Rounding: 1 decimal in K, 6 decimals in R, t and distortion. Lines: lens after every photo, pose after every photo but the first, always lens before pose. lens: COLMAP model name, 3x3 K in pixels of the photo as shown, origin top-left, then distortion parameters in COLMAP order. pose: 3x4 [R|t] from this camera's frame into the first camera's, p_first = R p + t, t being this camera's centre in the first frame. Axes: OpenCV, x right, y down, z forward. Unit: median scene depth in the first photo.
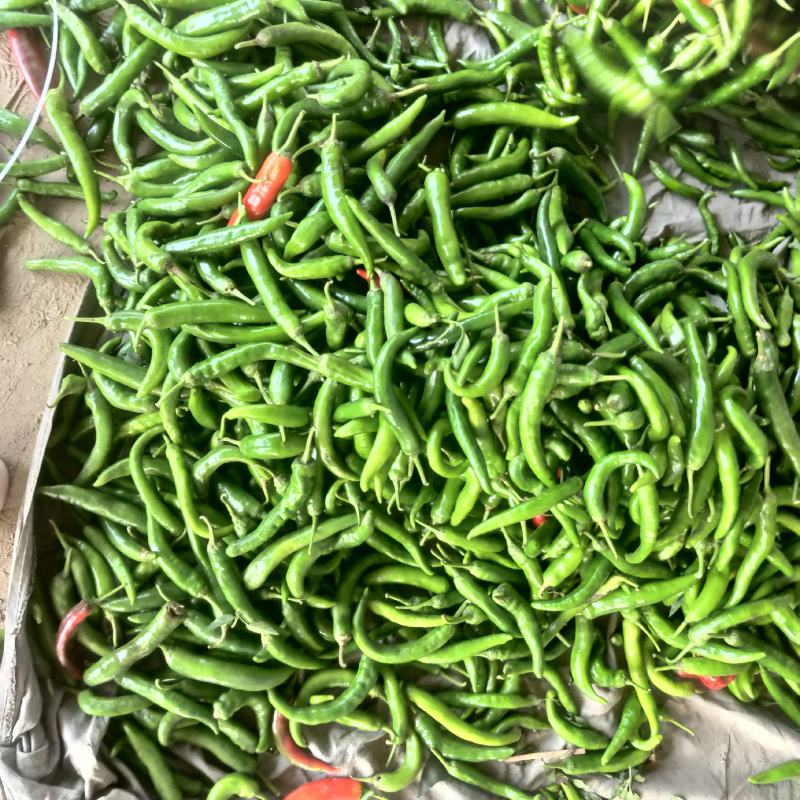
lens RADIAL K [[830.1, 0, 397.3], [0, 830.1, 401.4], [0, 0, 1]] dist [0.011213, 0.000000]
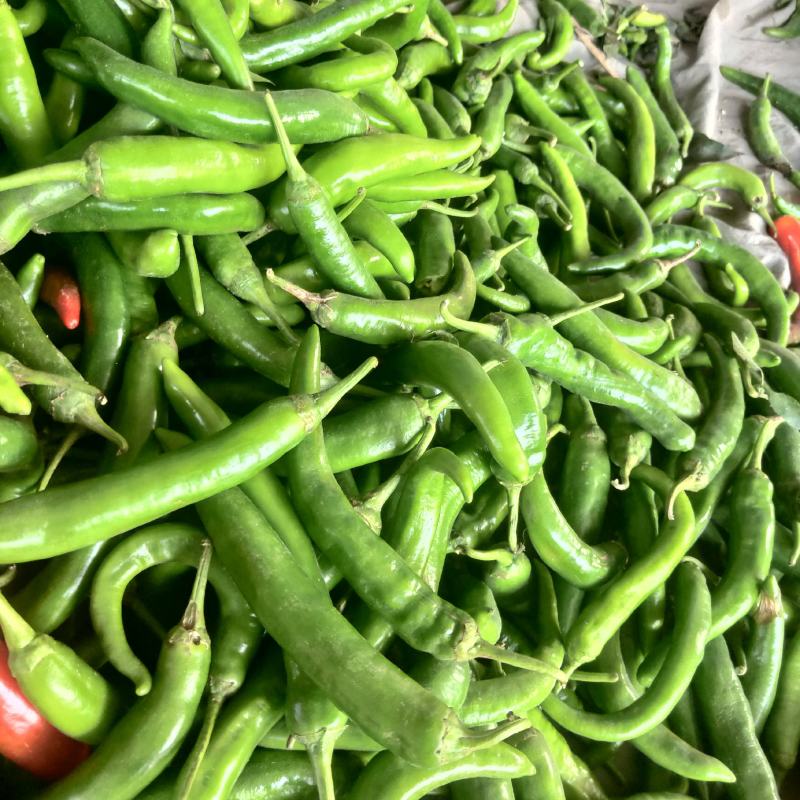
lens RADIAL K [[830.1, 0, 396.8], [0, 830.1, 398.0], [0, 0, 1]] dist [0.011213, 0.000000]
pose [[-0.426323, -0.870251, 0.246804, -0.210586], [0.832408, -0.270640, 0.483581, -0.188667], [-0.354041, 0.411604, 0.839784, 0.578923]]
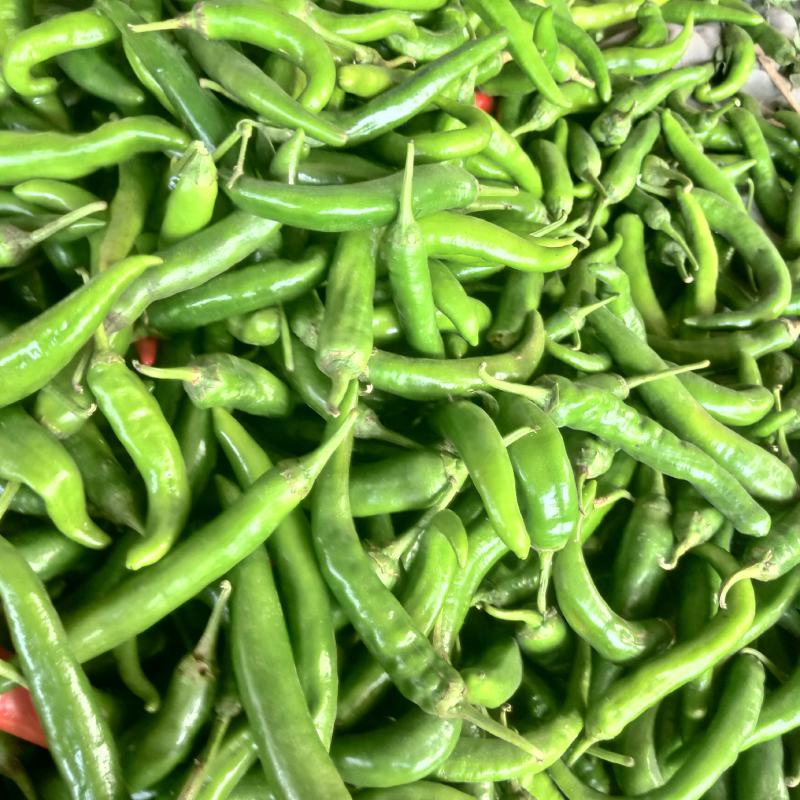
lens RADIAL K [[830.1, 0, 397.9], [0, 830.1, 398.4], [0, 0, 1]] dist [0.011213, 0.000000]
pose [[-0.259197, -0.906714, 0.332697, -0.221227], [0.952264, -0.182397, 0.244794, -0.110393], [-0.161275, 0.380265, 0.910708, 0.529777]]
